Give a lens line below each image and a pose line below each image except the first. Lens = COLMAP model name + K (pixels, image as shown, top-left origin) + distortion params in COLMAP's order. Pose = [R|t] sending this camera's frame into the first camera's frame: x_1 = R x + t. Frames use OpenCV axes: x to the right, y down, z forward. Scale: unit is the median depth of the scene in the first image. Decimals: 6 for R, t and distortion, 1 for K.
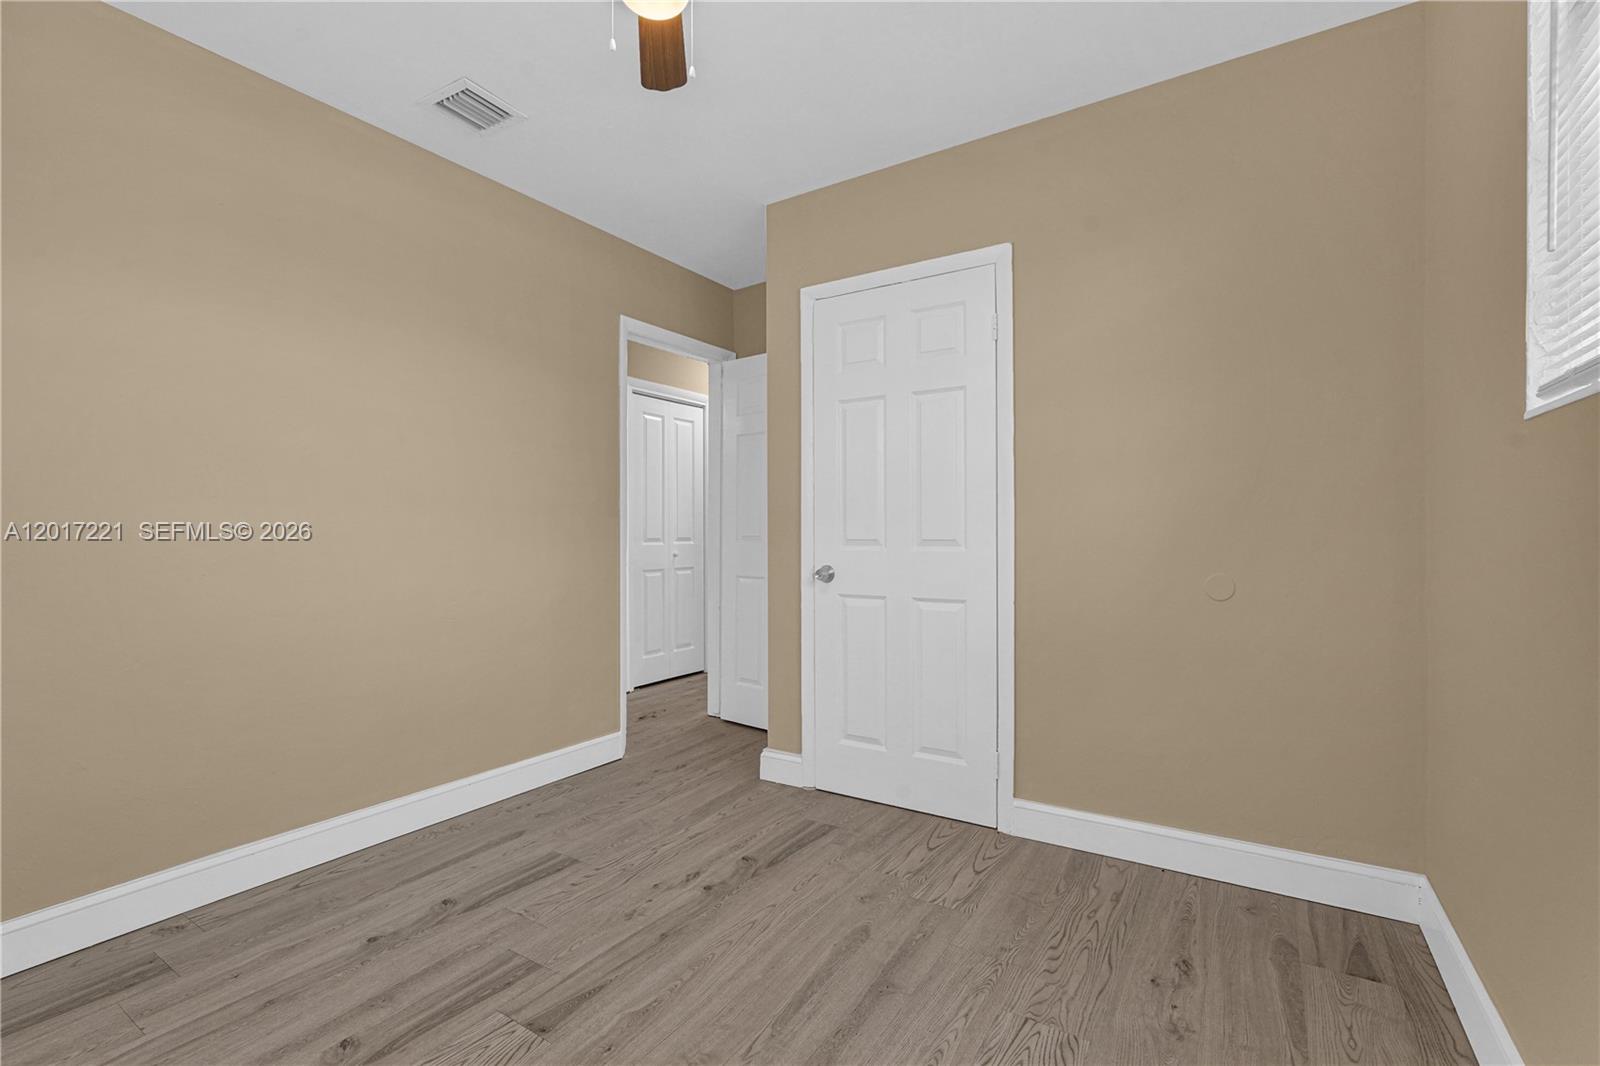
lens RADIAL K [[712.5, 0, 799.9], [0, 712.5, 541.1], [0, 0, 1]] dist [-0.024334, 0.010871]
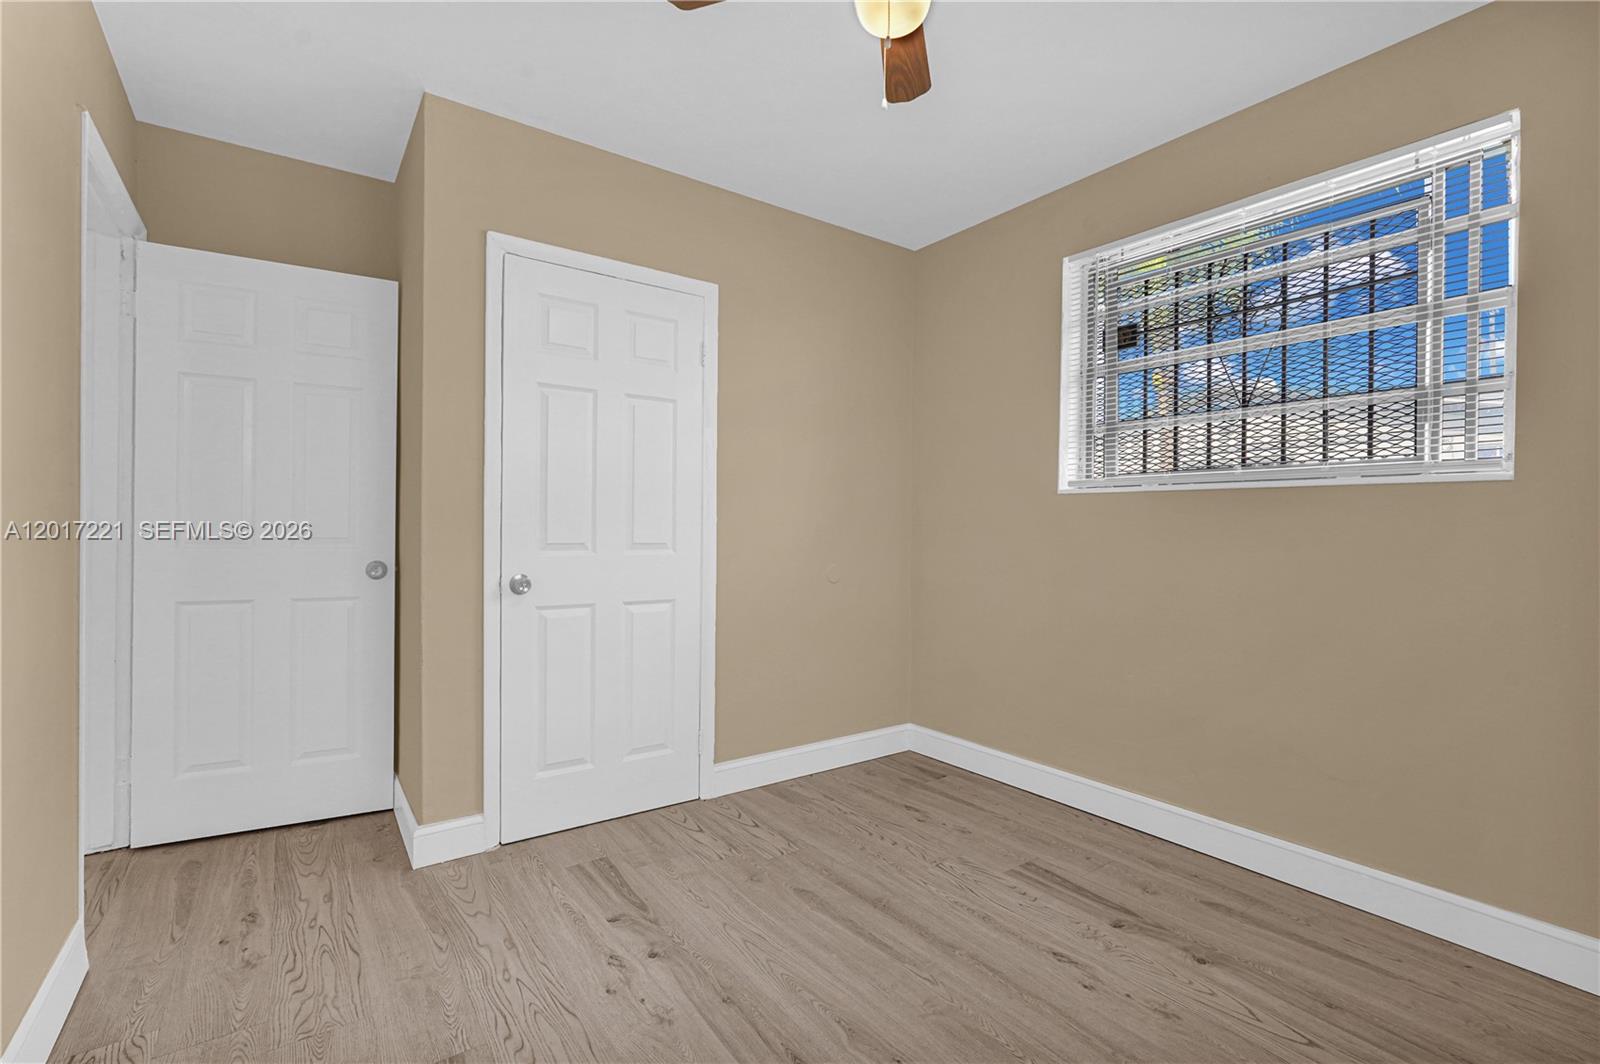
lens RADIAL K [[712.5, 0, 799.9], [0, 712.5, 540.1], [0, 0, 1]] dist [-0.024334, 0.010871]
pose [[0.361582, -0.006413, 0.932318, -0.694896], [-0.001097, 0.999973, 0.007304, -0.014116], [-0.932340, -0.003664, 0.361565, 0.428841]]
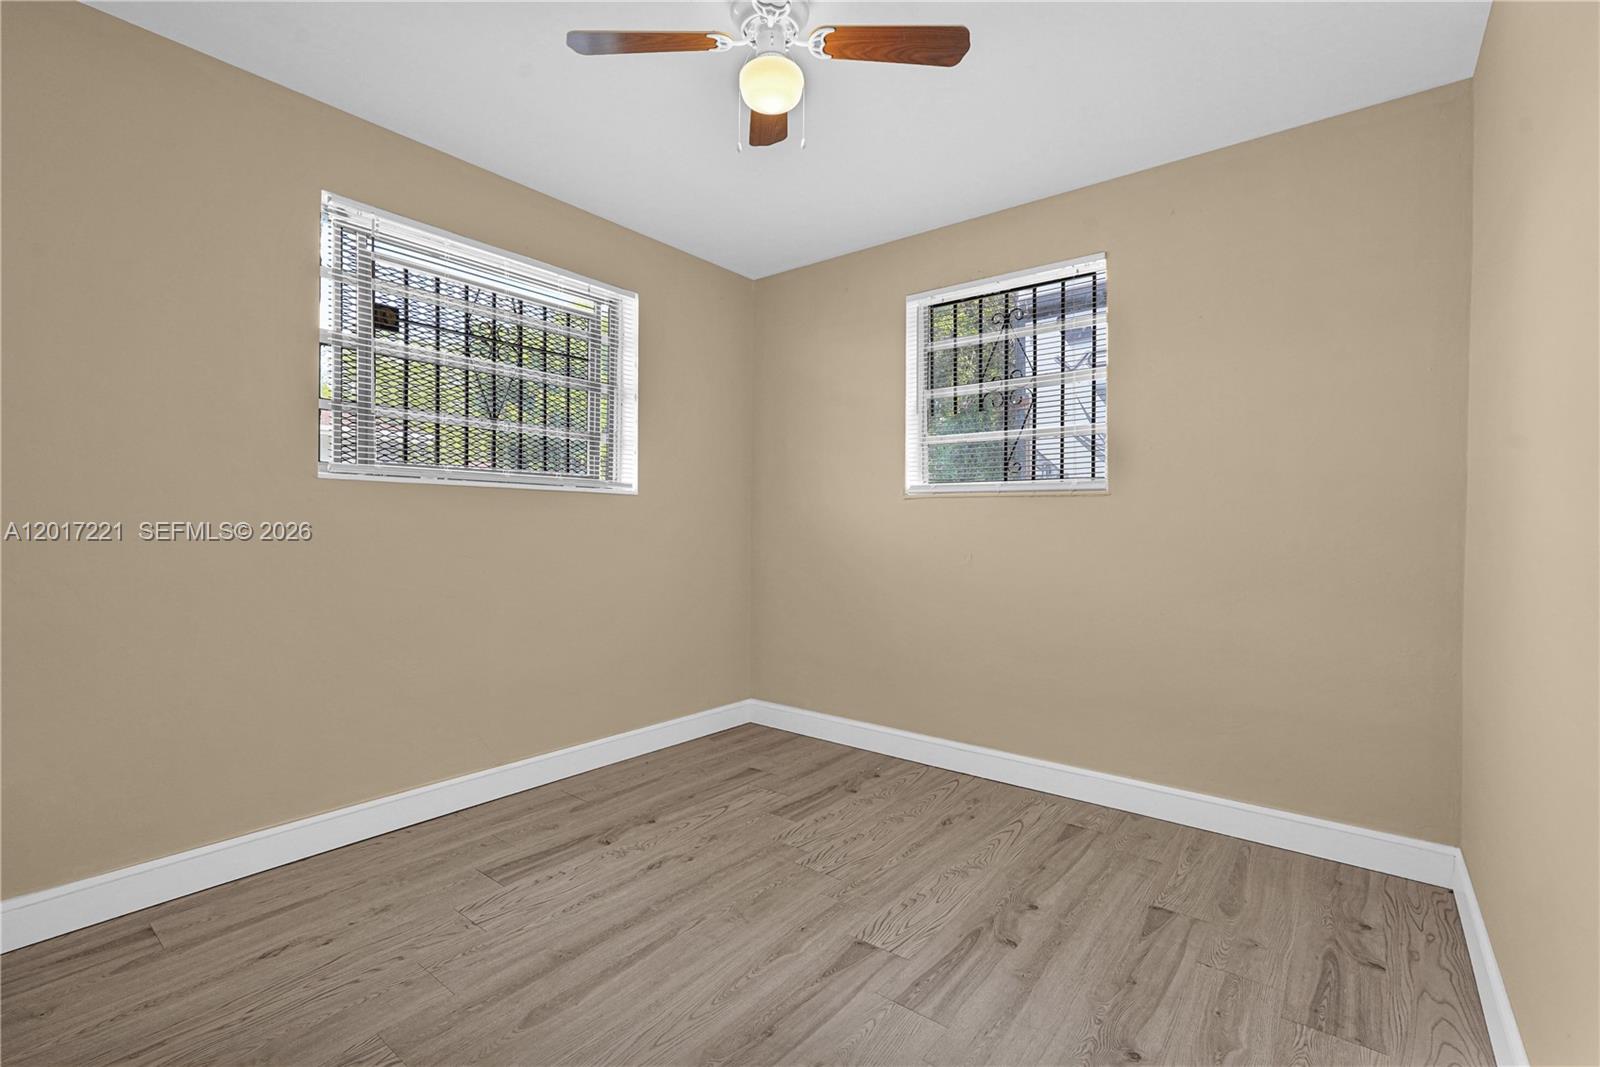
lens RADIAL K [[712.5, 0, 799.9], [0, 712.5, 541.6], [0, 0, 1]] dist [-0.024334, 0.010871]
pose [[-0.995196, -0.002220, 0.097875, -0.219140], [0.000669, 0.999565, 0.029483, -0.023902], [-0.097897, 0.029407, -0.994762, 1.278895]]
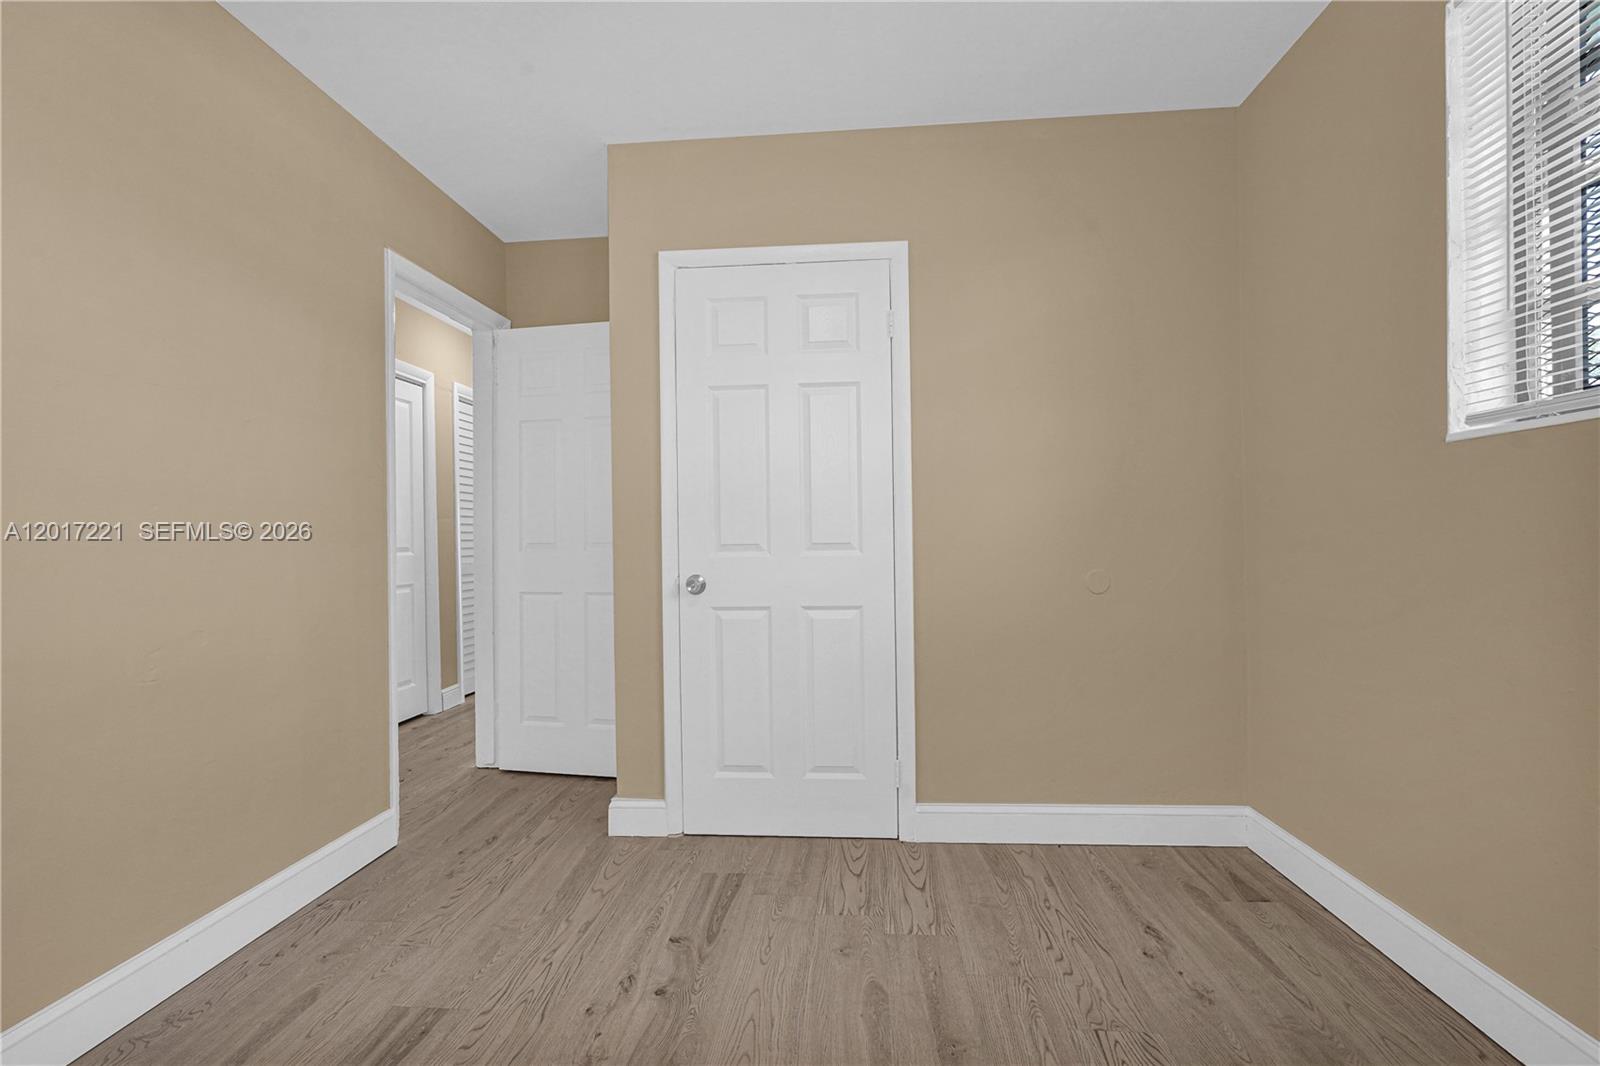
lens RADIAL K [[712.5, 0, 799.9], [0, 712.5, 541.1], [0, 0, 1]] dist [-0.024334, 0.010871]
pose [[0.881823, -0.011905, 0.471430, -0.287663], [0.016487, 0.999848, -0.005589, -0.000086], [-0.471292, 0.012701, 0.881886, 0.191502]]
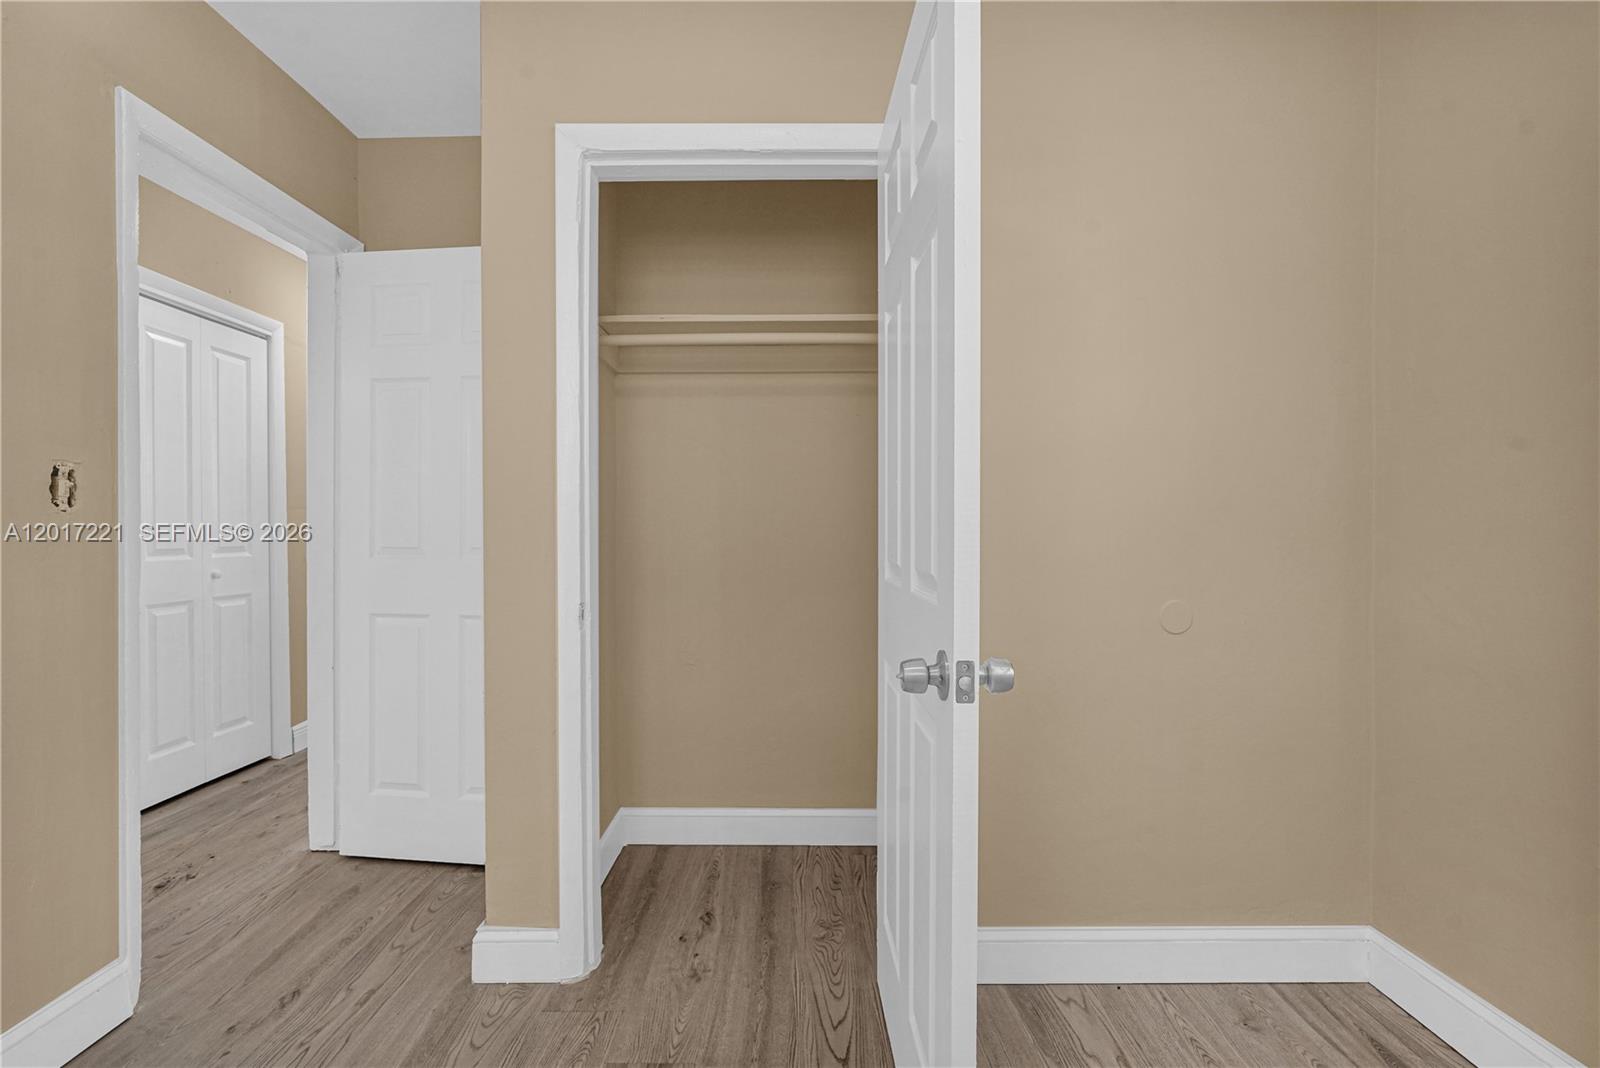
lens RADIAL K [[712.5, 0, 799.9], [0, 712.5, 542.1], [0, 0, 1]] dist [-0.024334, 0.010871]
pose [[0.840027, -0.004628, 0.542525, -0.163903], [0.002488, 0.999986, 0.004677, -0.020358], [-0.542539, -0.002579, 0.840027, 0.458993]]
